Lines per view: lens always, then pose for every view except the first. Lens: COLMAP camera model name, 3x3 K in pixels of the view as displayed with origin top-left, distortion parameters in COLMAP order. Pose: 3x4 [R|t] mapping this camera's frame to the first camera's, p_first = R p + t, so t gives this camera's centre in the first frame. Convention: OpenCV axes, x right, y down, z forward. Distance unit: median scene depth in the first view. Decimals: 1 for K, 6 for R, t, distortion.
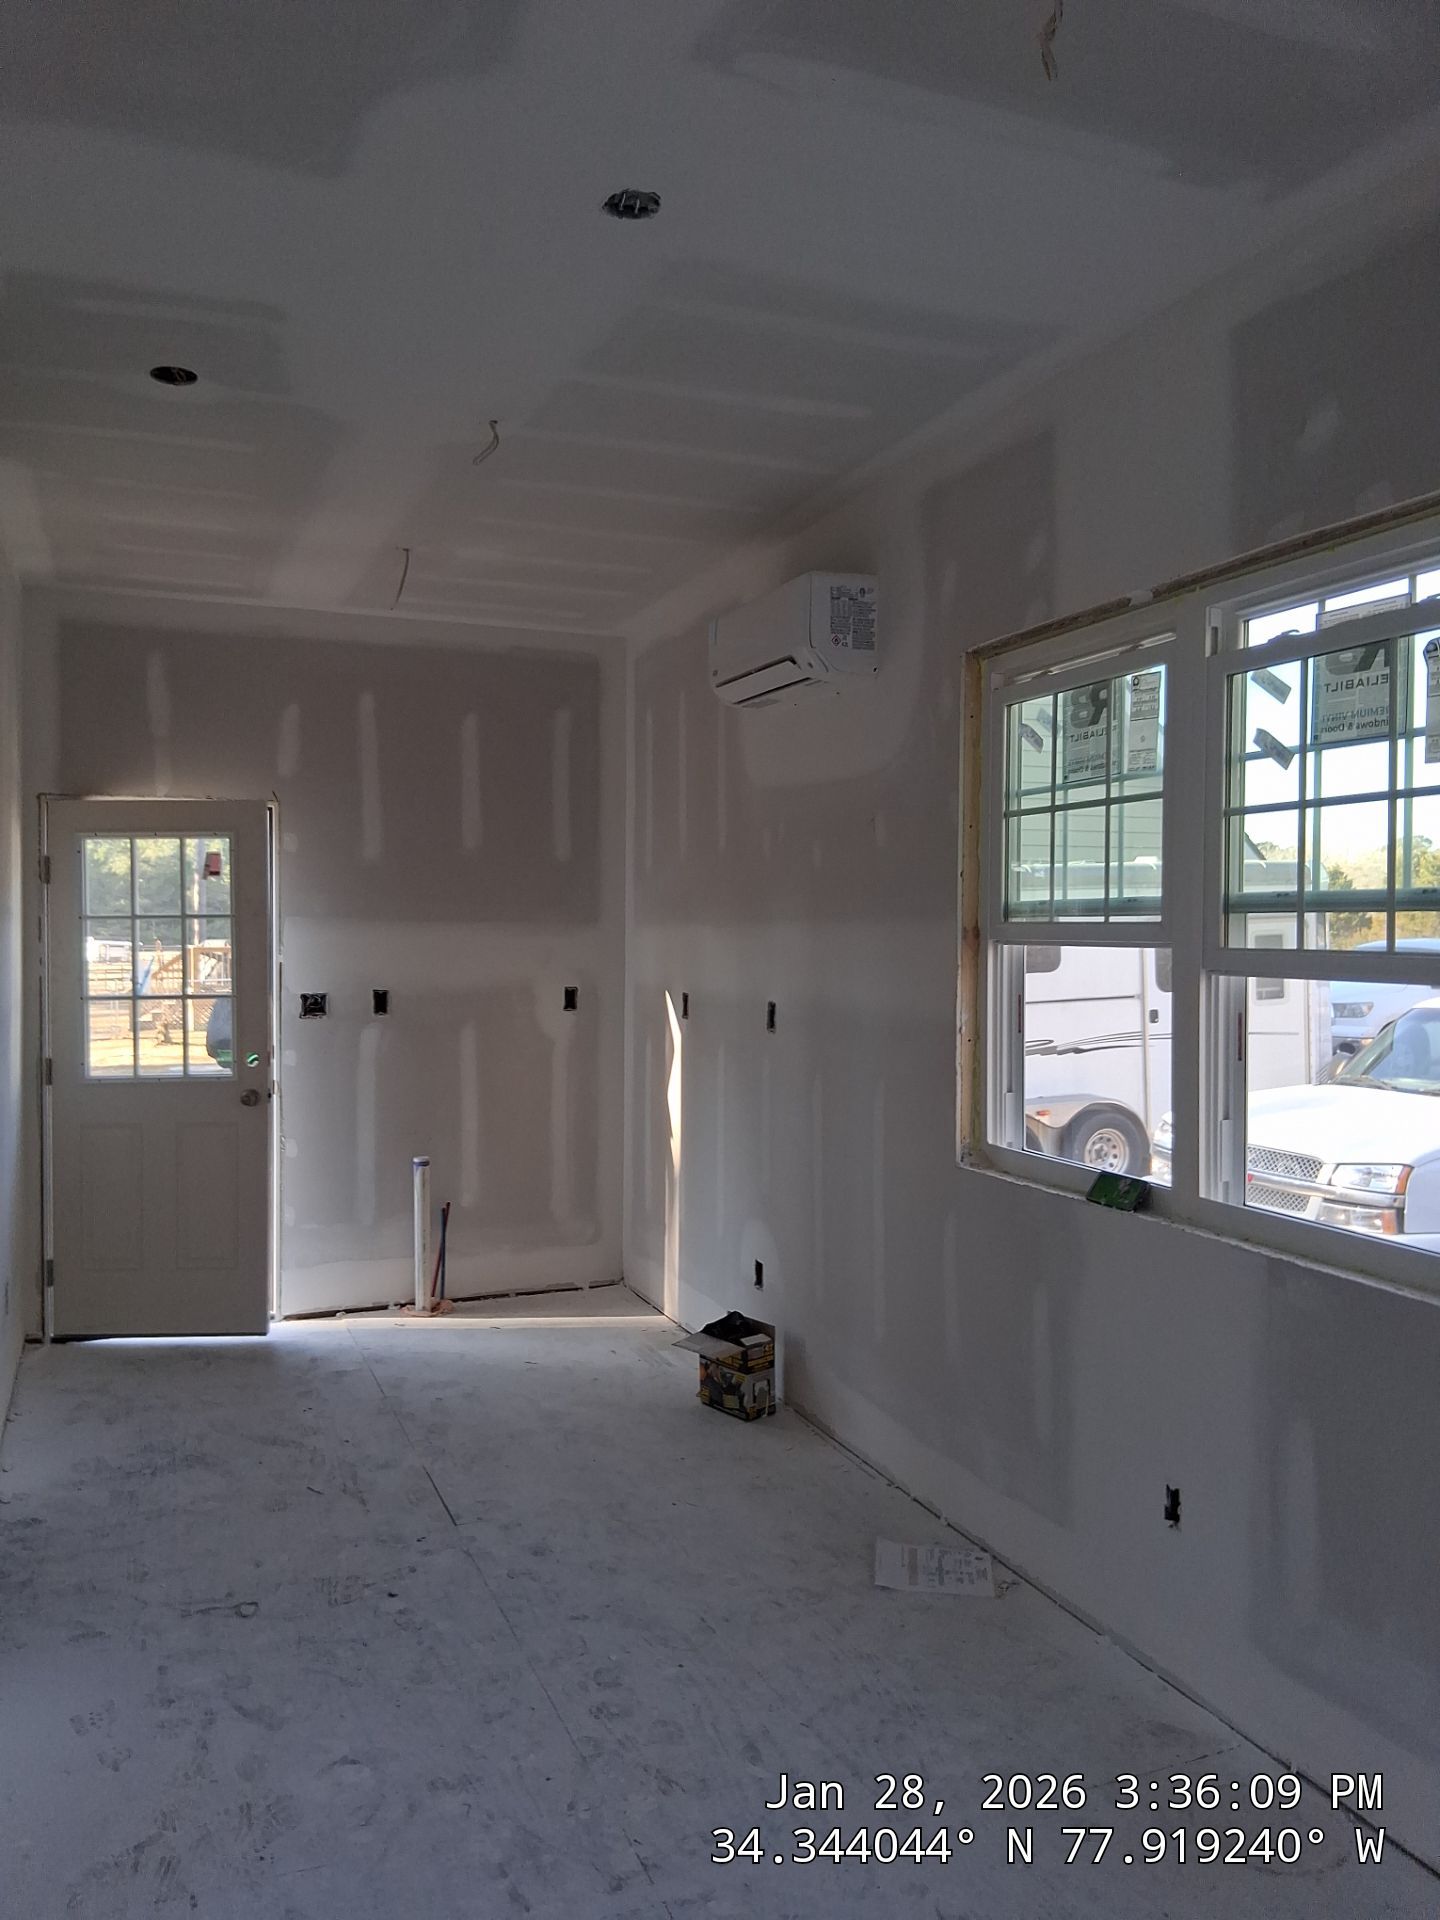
lens RADIAL K [[1411.2, 0, 711.5], [0, 1411.2, 967.4], [0, 0, 1]] dist [0.093962, -0.178059]
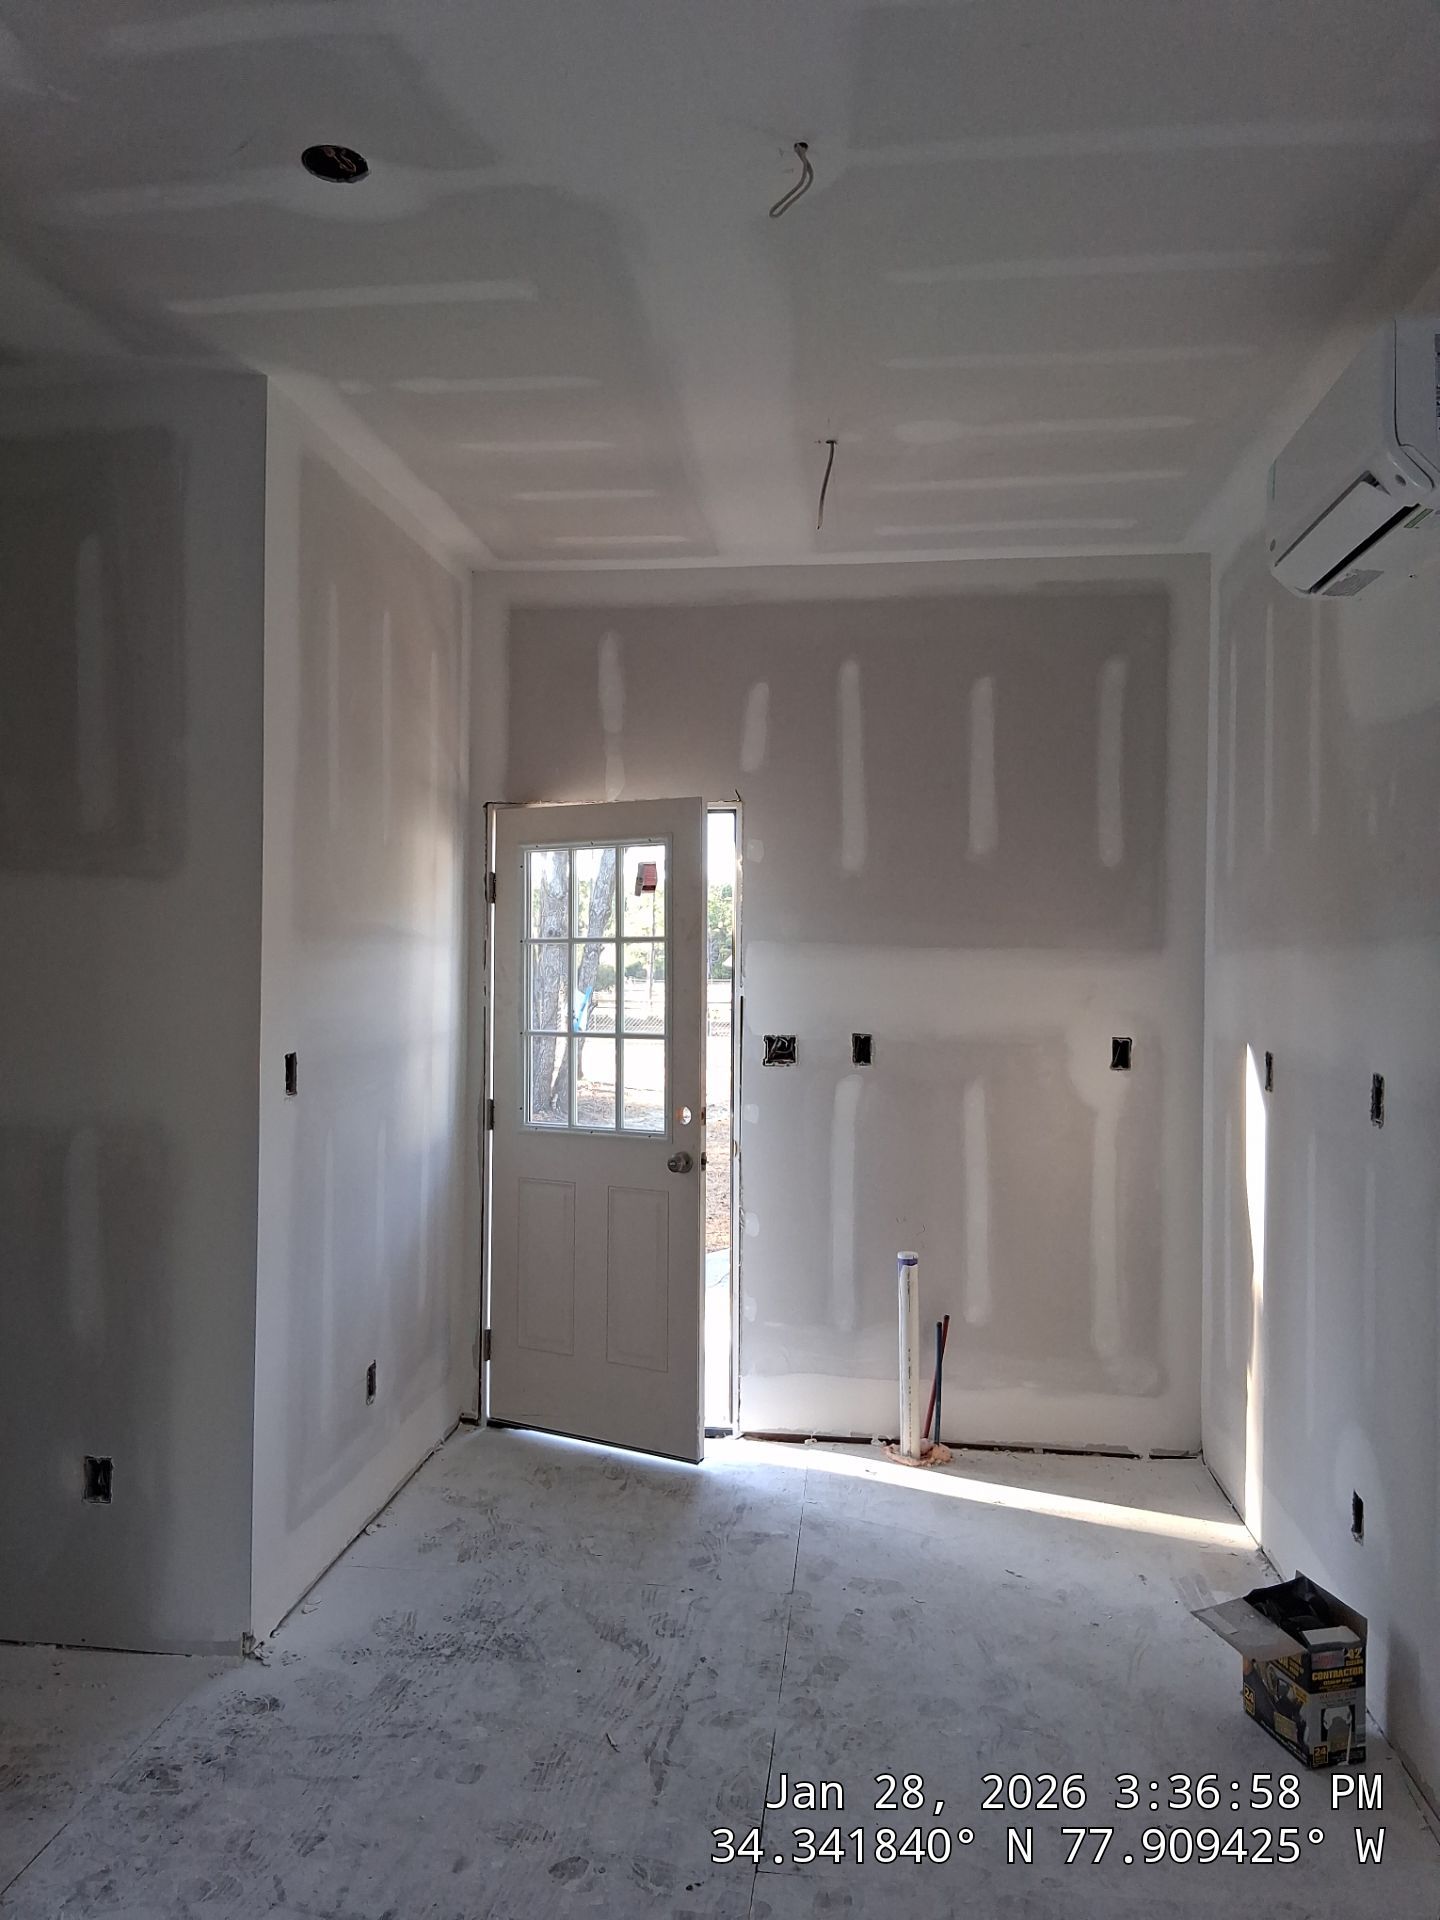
lens RADIAL K [[1417.3, 0, 721.2], [0, 1417.3, 936.2], [0, 0, 1]] dist [0.062742, -0.105971]
pose [[0.875929, -0.001146, -0.482439, 0.109575], [-0.020519, 0.999004, -0.039629, -0.007458], [0.482004, 0.044611, 0.875033, 0.368689]]
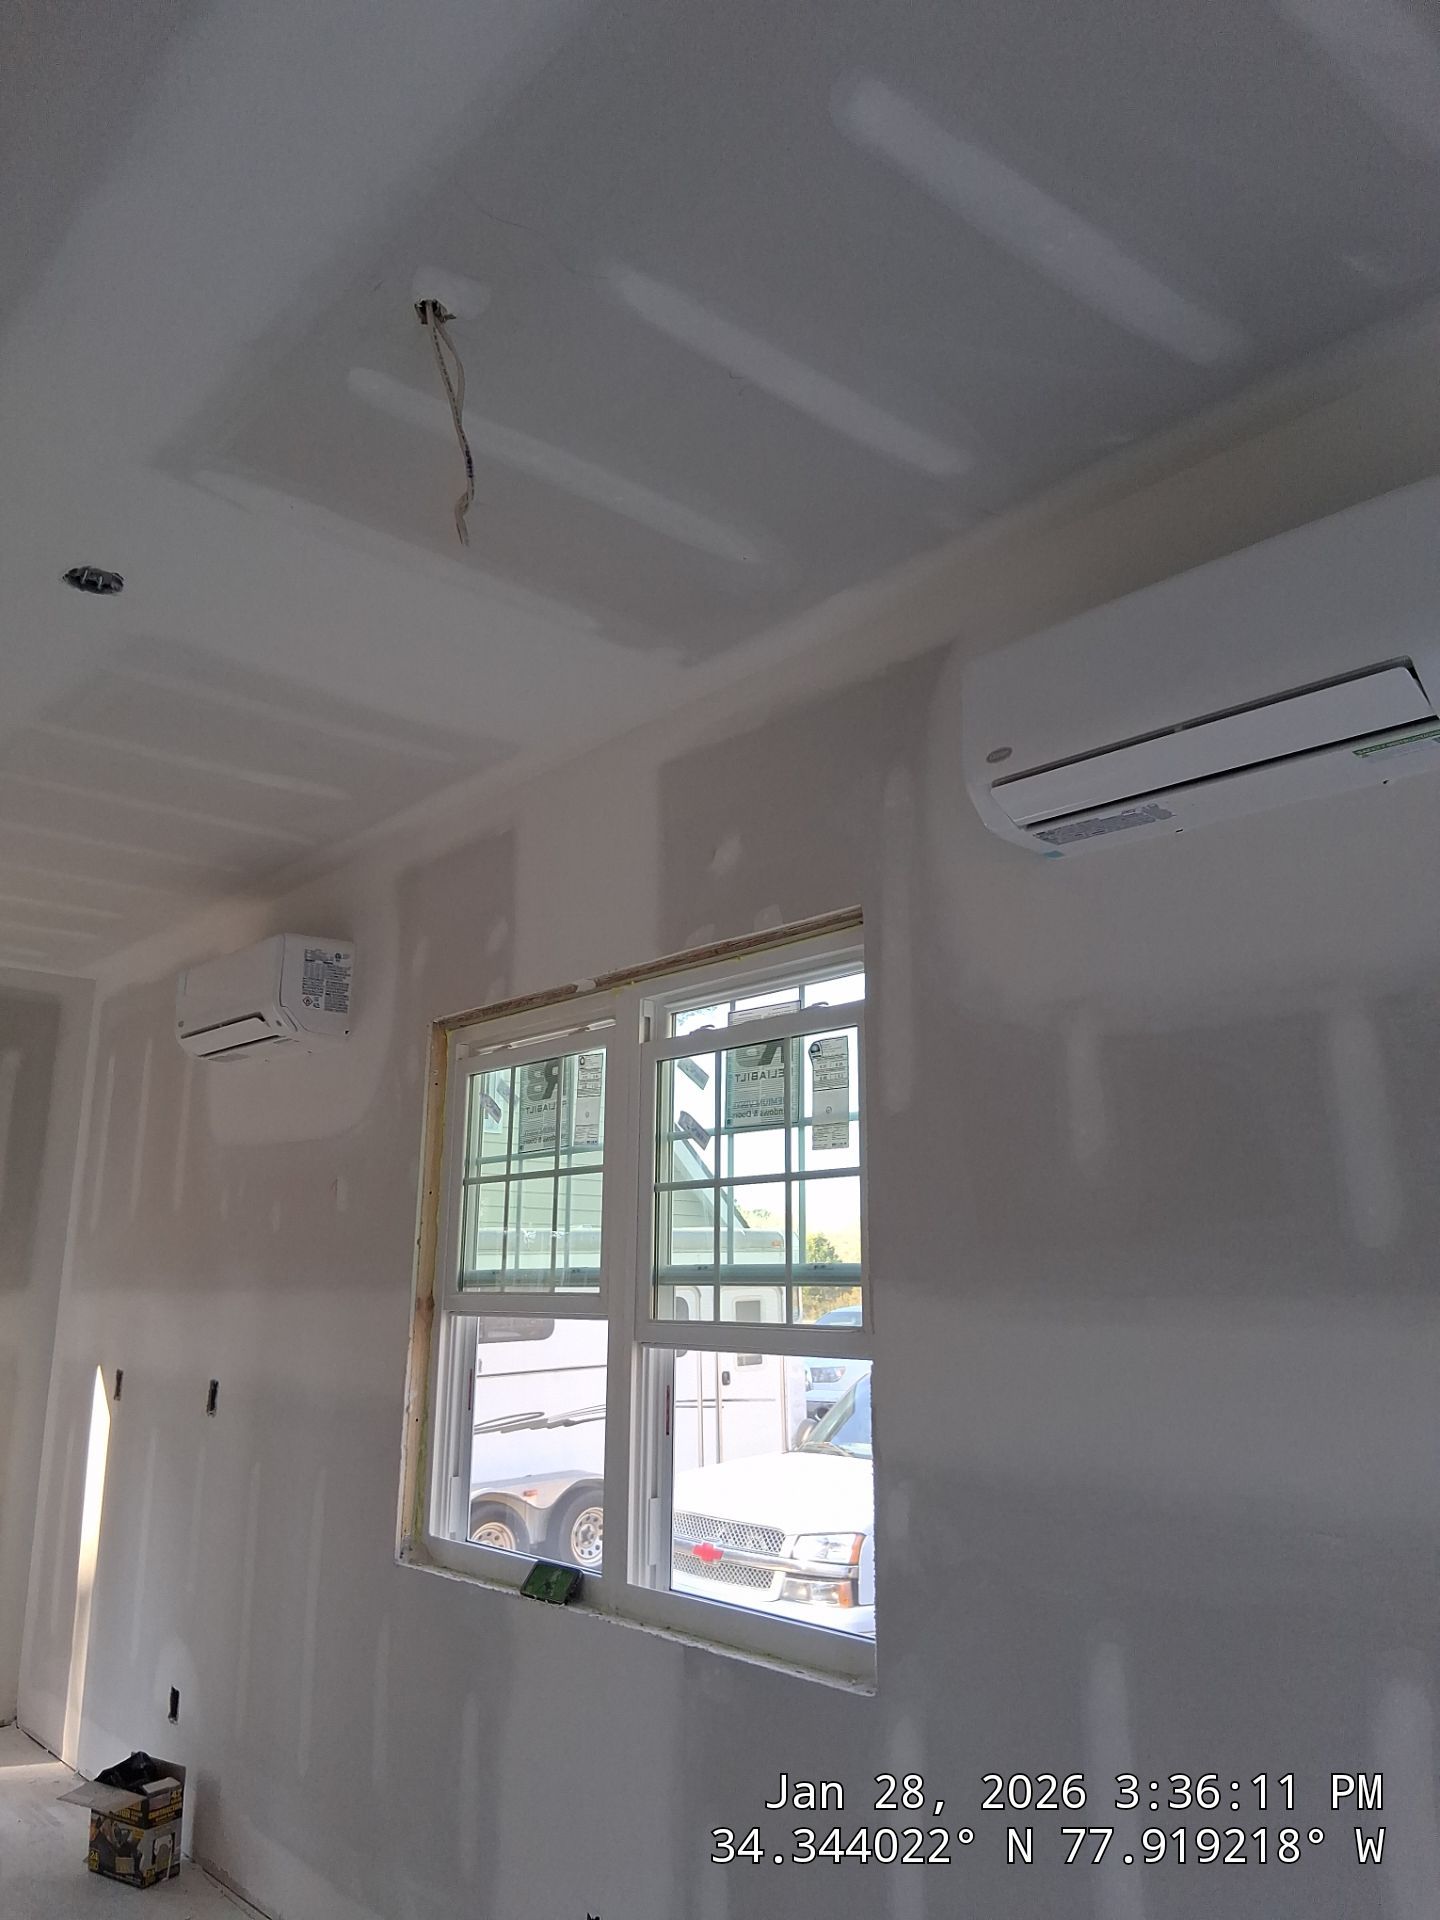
lens RADIAL K [[1411.2, 0, 711.5], [0, 1411.2, 967.4], [0, 0, 1]] dist [0.093962, -0.178059]
pose [[0.945305, 0.077265, 0.316905, 0.040949], [0.004135, 0.968624, -0.248496, -0.004289], [-0.326162, 0.236214, 0.915326, -0.014647]]
